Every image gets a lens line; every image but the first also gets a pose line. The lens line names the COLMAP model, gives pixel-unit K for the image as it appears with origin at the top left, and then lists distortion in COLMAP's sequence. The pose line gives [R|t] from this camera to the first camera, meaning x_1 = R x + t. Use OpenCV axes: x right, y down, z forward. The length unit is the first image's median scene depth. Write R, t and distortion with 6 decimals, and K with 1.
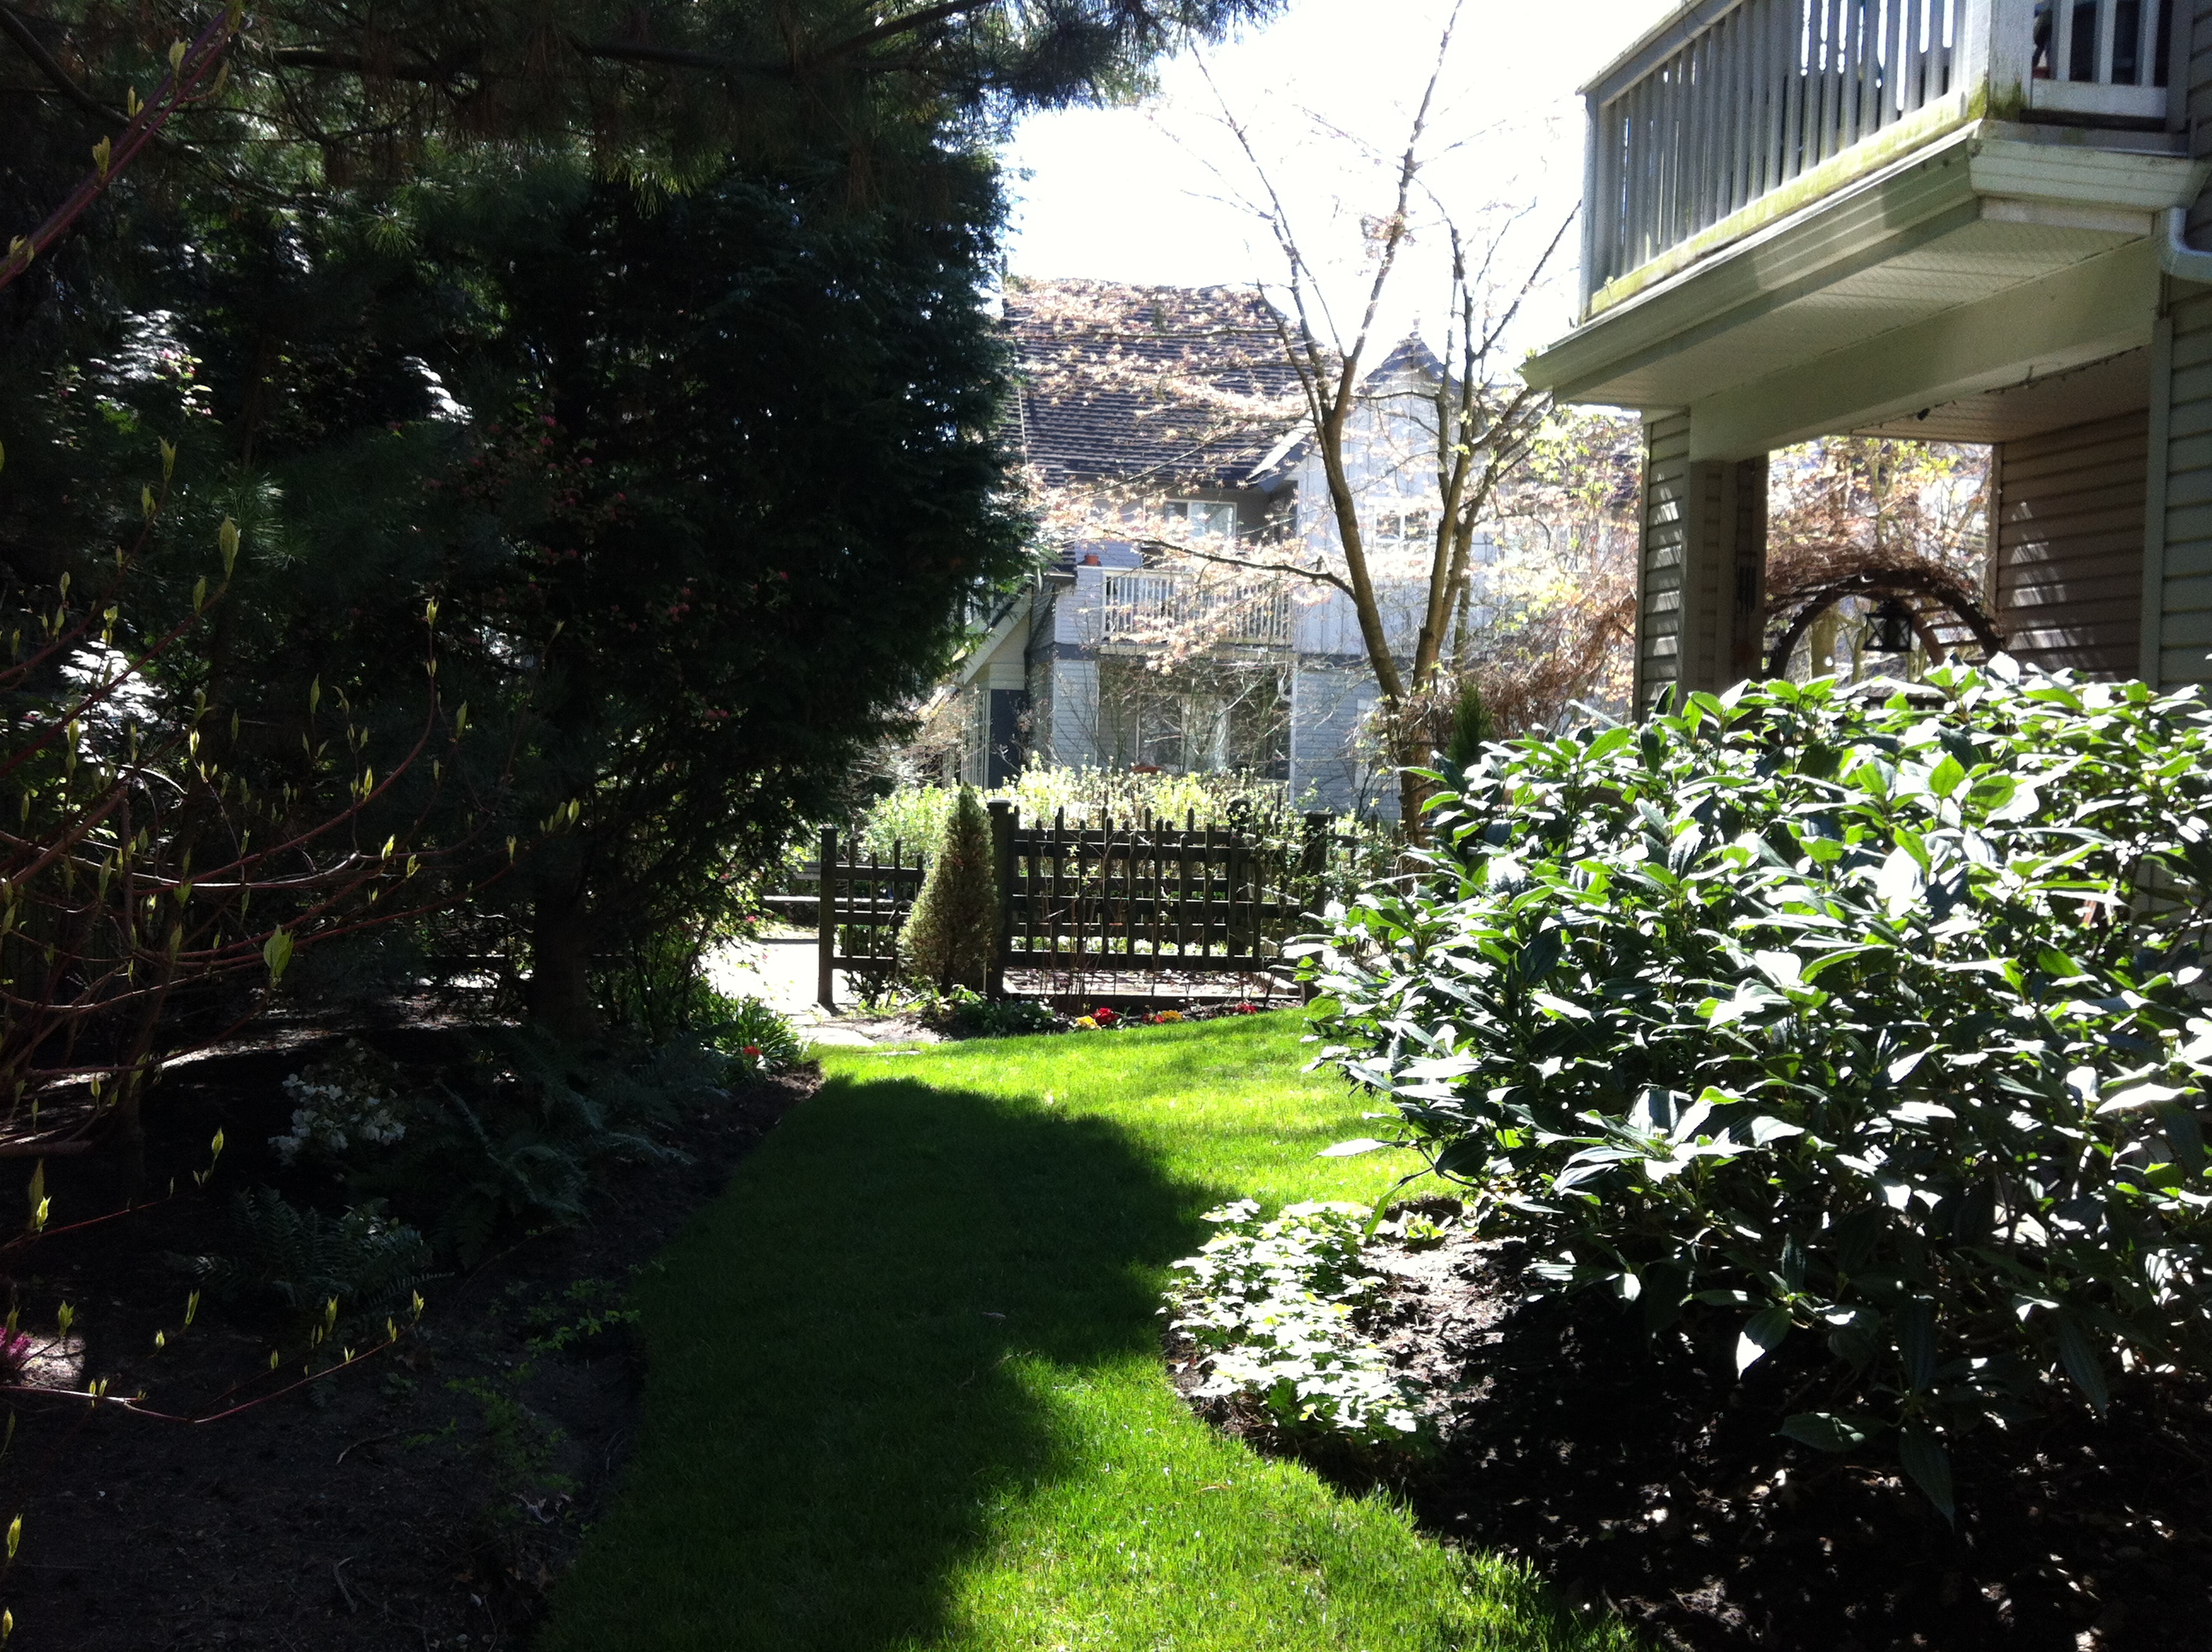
lens RADIAL K [[1894.2, 0, 1106.0], [0, 1894.2, 826.0], [0, 0, 1]] dist [-0.001794, -0.265579]
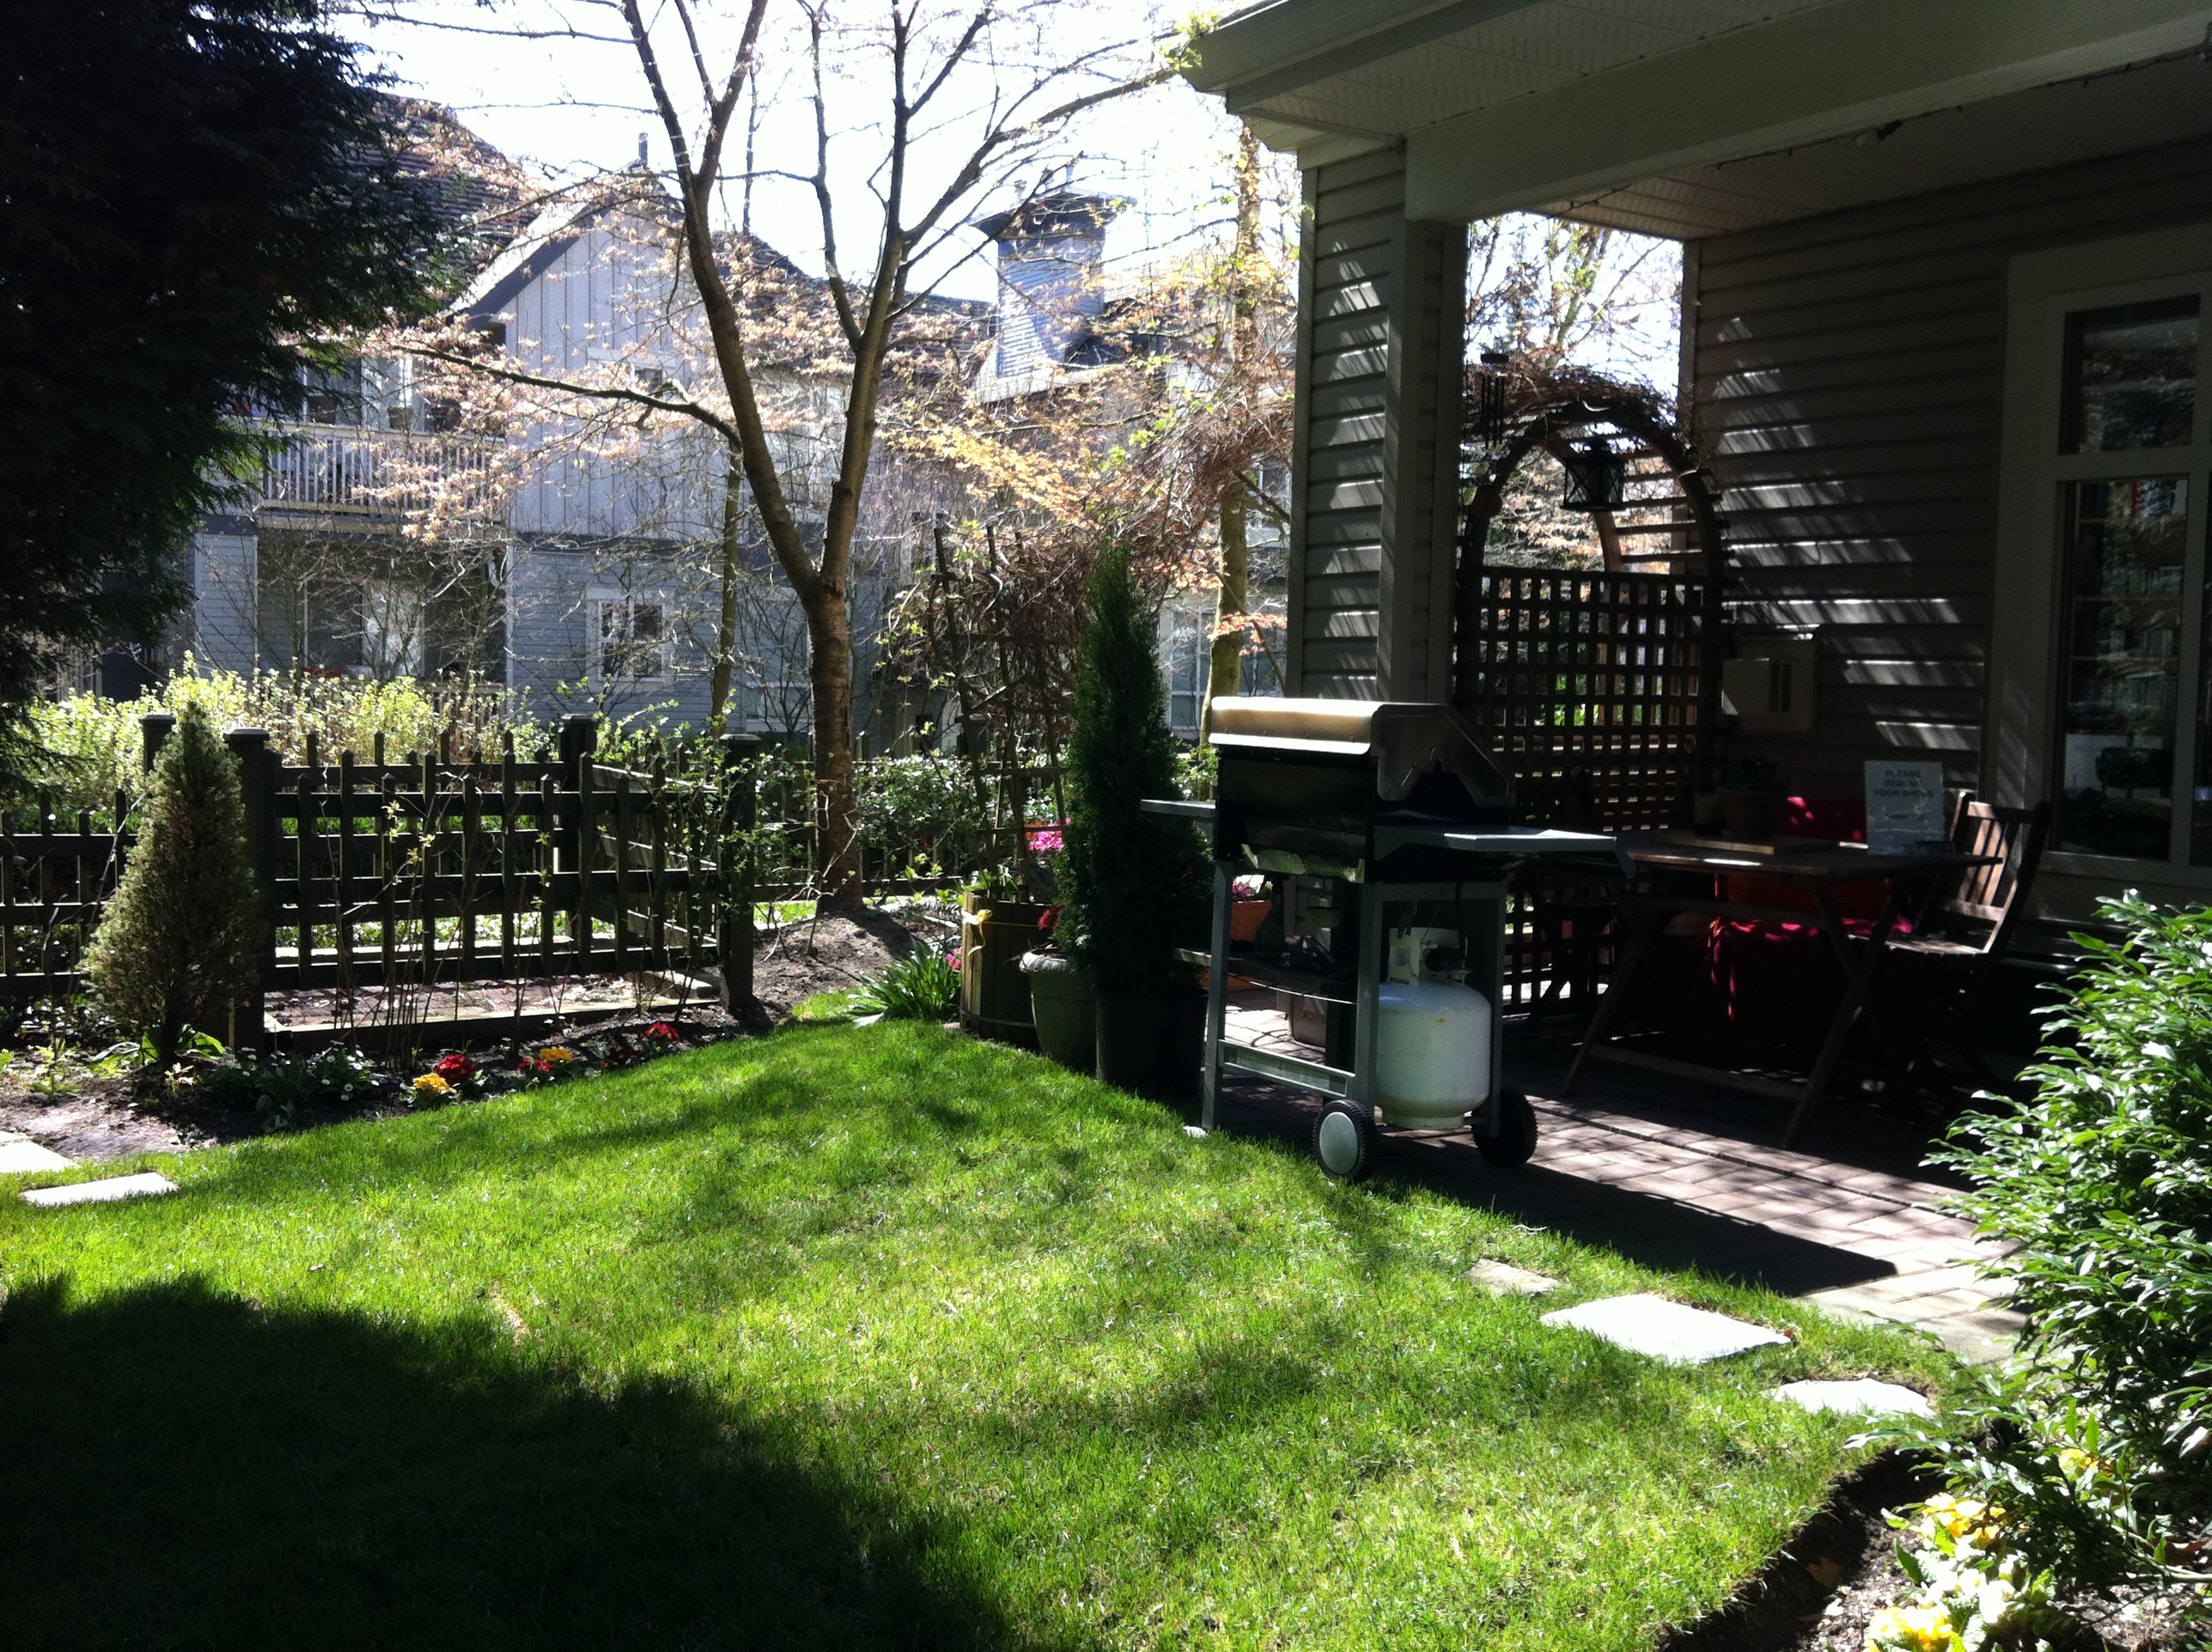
lens RADIAL K [[1952.9, 0, 1105.9], [0, 1952.9, 797.8], [0, 0, 1]] dist [0.070357, -0.234378]
pose [[0.911000, -0.034569, 0.410956, -0.066802], [0.019598, 0.998984, 0.040587, -0.012067], [-0.411941, -0.028921, 0.910751, 0.302038]]
